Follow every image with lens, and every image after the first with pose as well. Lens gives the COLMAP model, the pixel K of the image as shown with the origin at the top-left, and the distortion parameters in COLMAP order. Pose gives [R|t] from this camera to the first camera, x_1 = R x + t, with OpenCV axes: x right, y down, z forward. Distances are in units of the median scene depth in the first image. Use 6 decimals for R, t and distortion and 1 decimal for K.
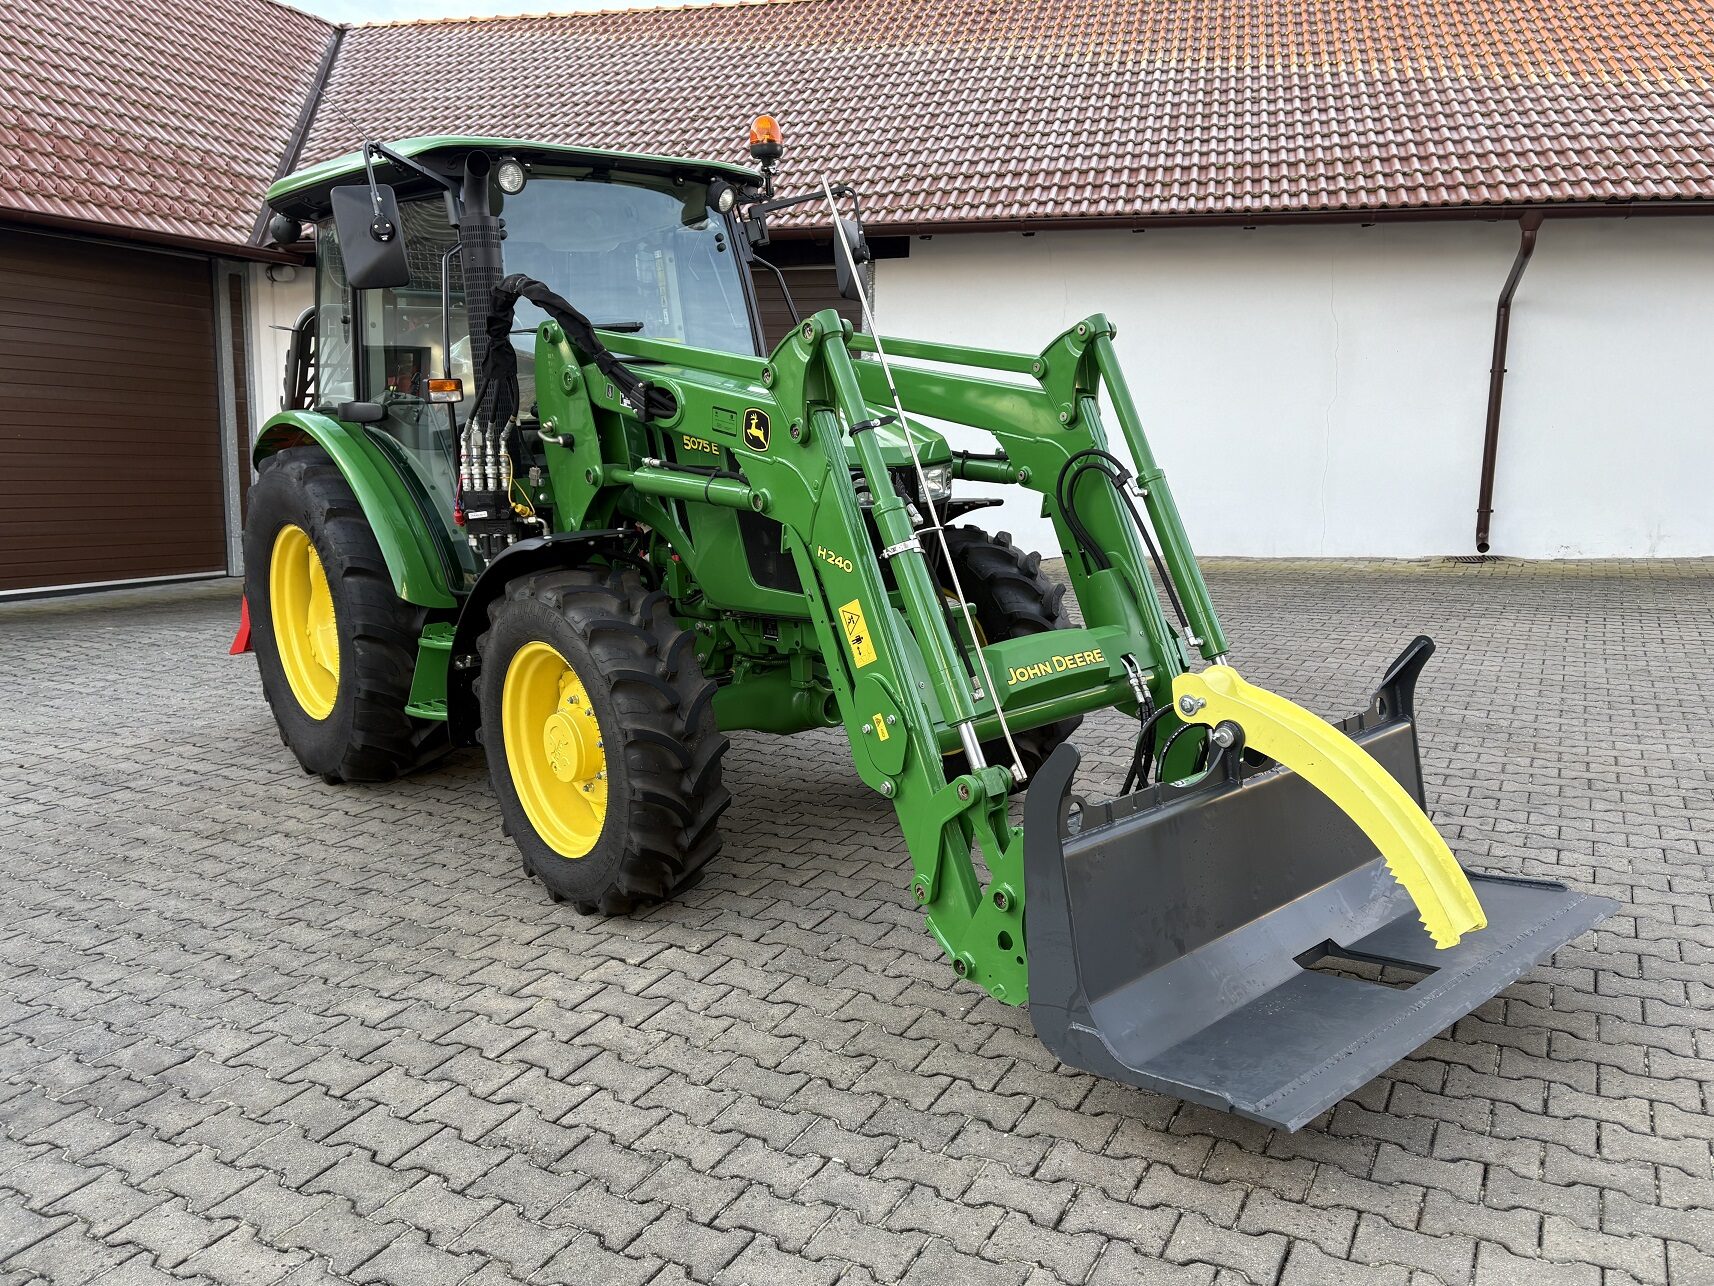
lens RADIAL K [[1325.0, 0, 883.5], [0, 1325.0, 637.8], [0, 0, 1]] dist [0.023741, -0.002444]
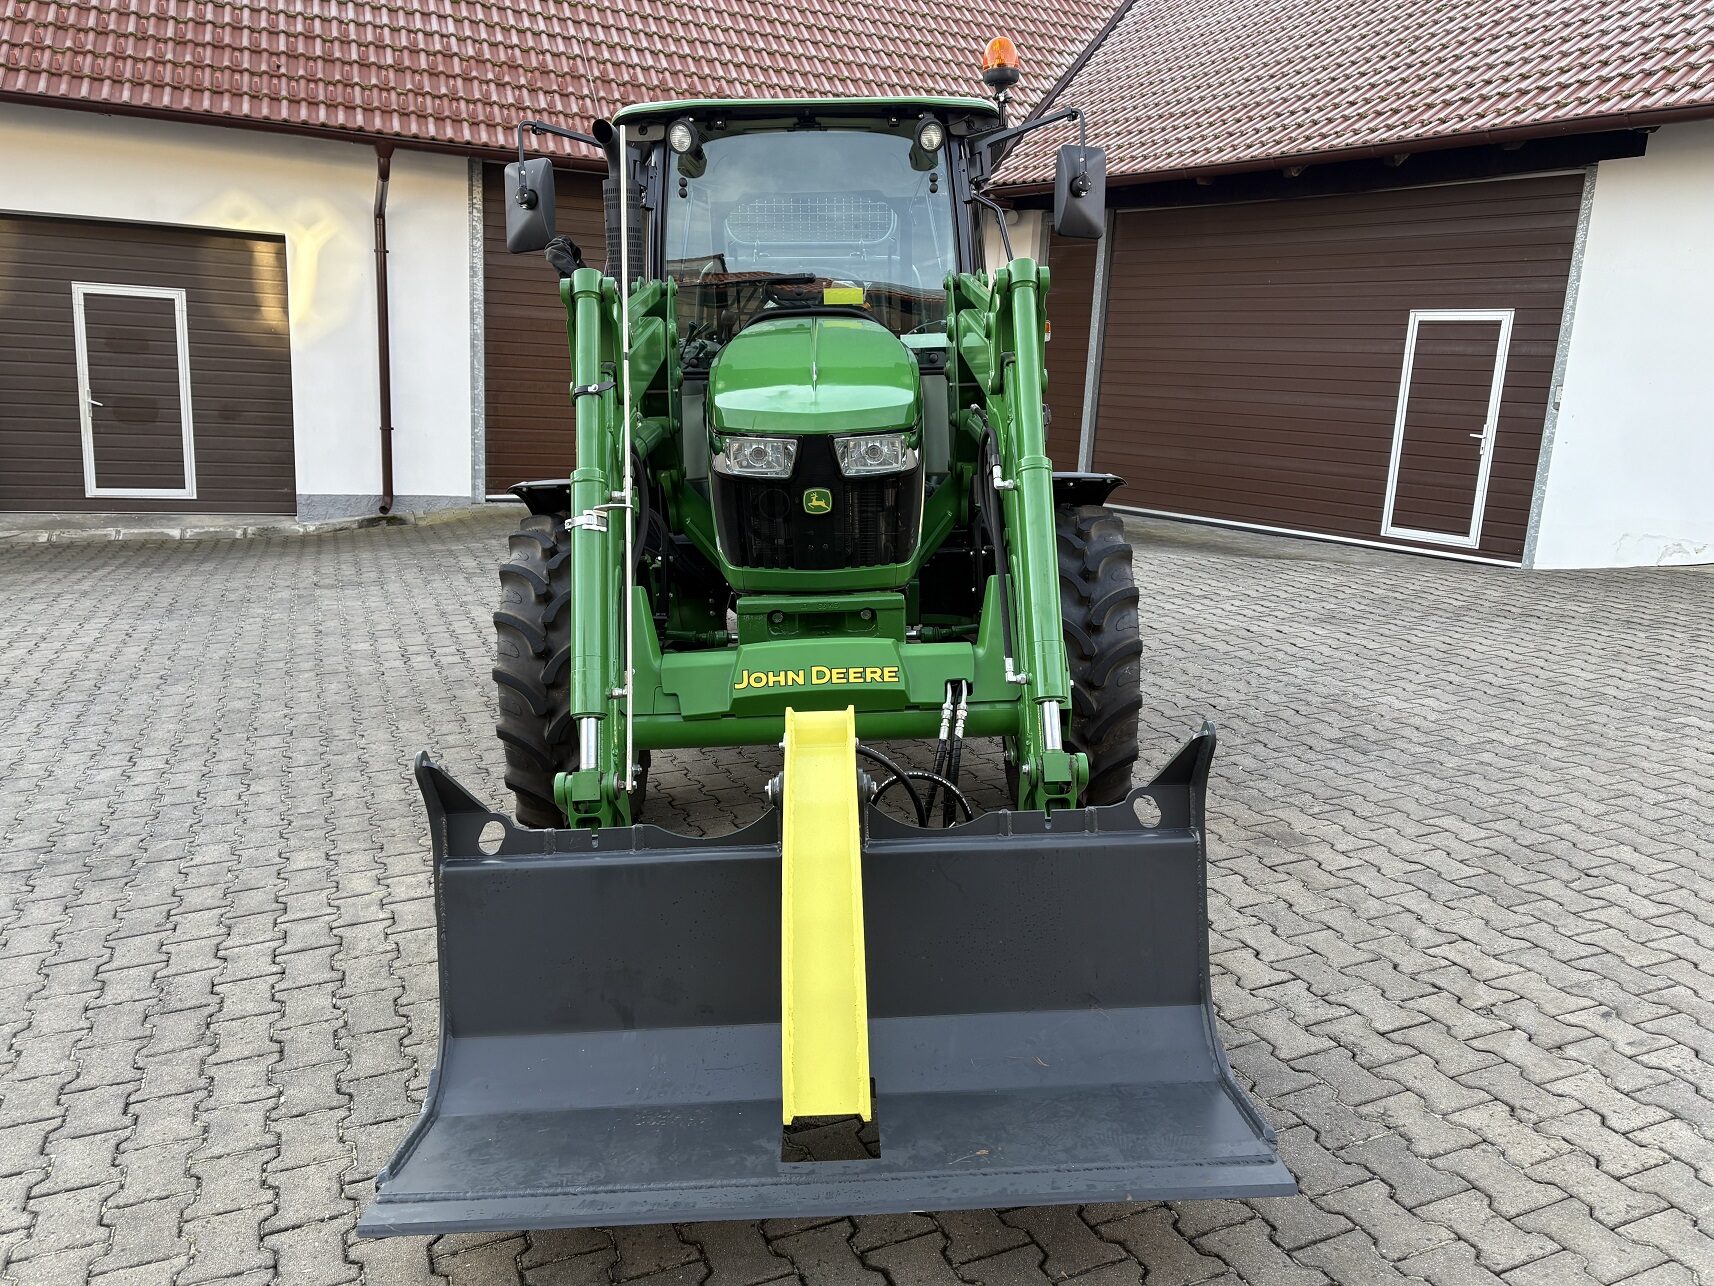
lens RADIAL K [[1325.0, 0, 883.5], [0, 1325.0, 637.8], [0, 0, 1]] dist [0.023741, -0.002444]
pose [[0.776849, 0.149103, -0.611780, 0.691553], [-0.118926, 0.988818, 0.089981, -0.087601], [0.618355, 0.002855, 0.785894, 0.350439]]
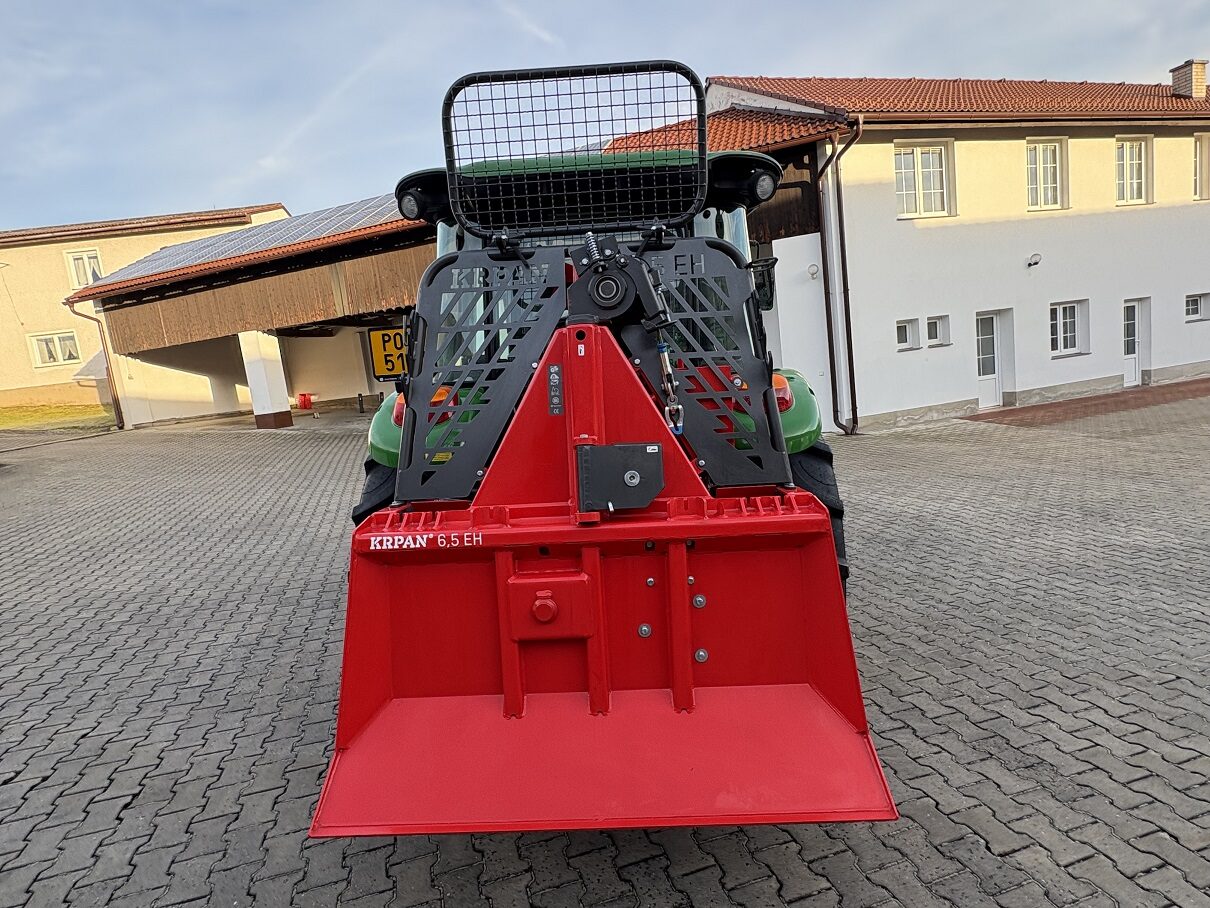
lens RADIAL K [[645.8, 0, 606.8], [0, 645.8, 456.3], [0, 0, 1]] dist [-0.000485, 0.000984]
pose [[-0.710574, -0.033191, 0.702839, -1.073820], [0.193330, 0.951232, 0.240378, -0.386725], [-0.676541, 0.306686, -0.669504, 2.214866]]
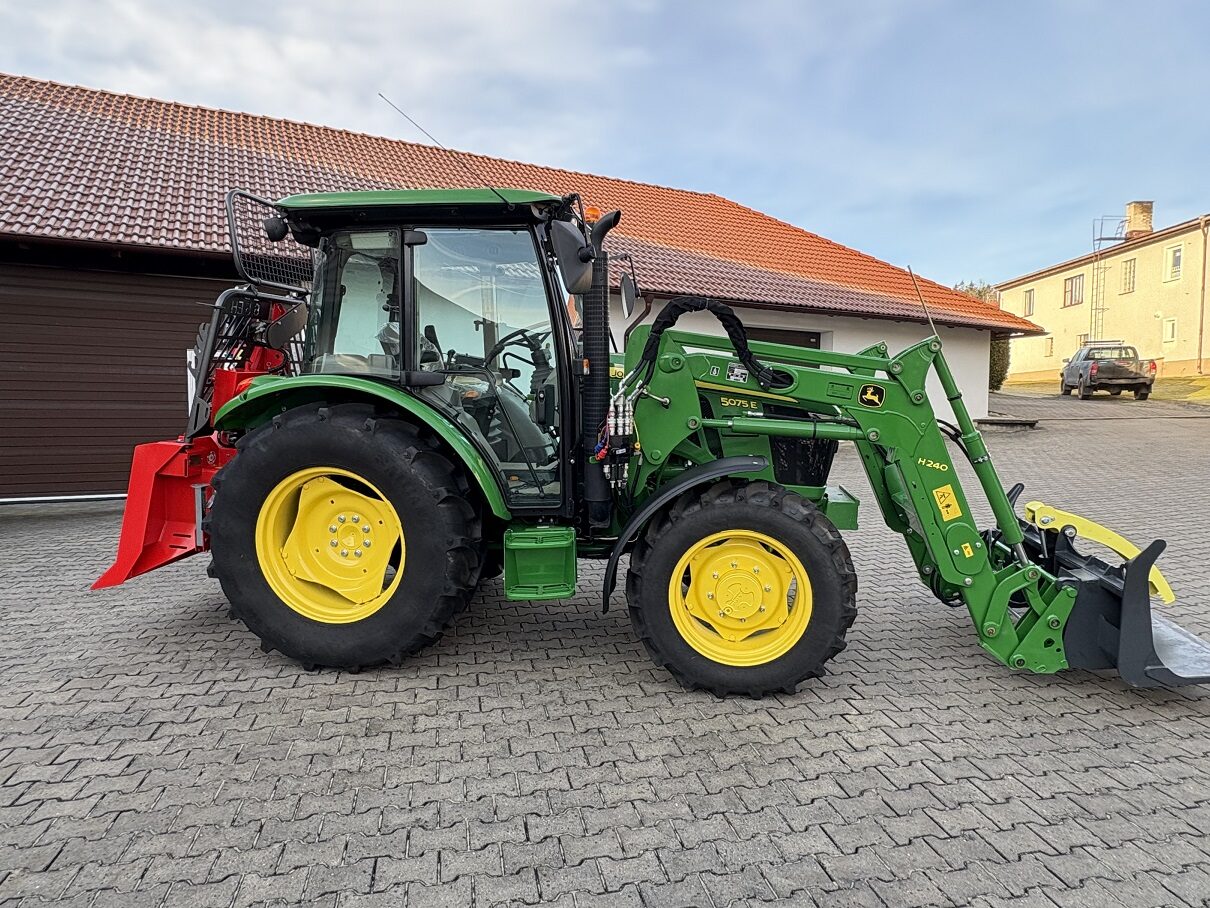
lens RADIAL K [[715.3, 0, 599.7], [0, 715.3, 459.6], [0, 0, 1]] dist [-0.000640, -0.000659]
pose [[0.768564, -0.054193, 0.637473, -0.989352], [0.089509, 0.995714, -0.023269, -0.080492], [-0.633480, 0.074943, 0.770121, 0.488791]]
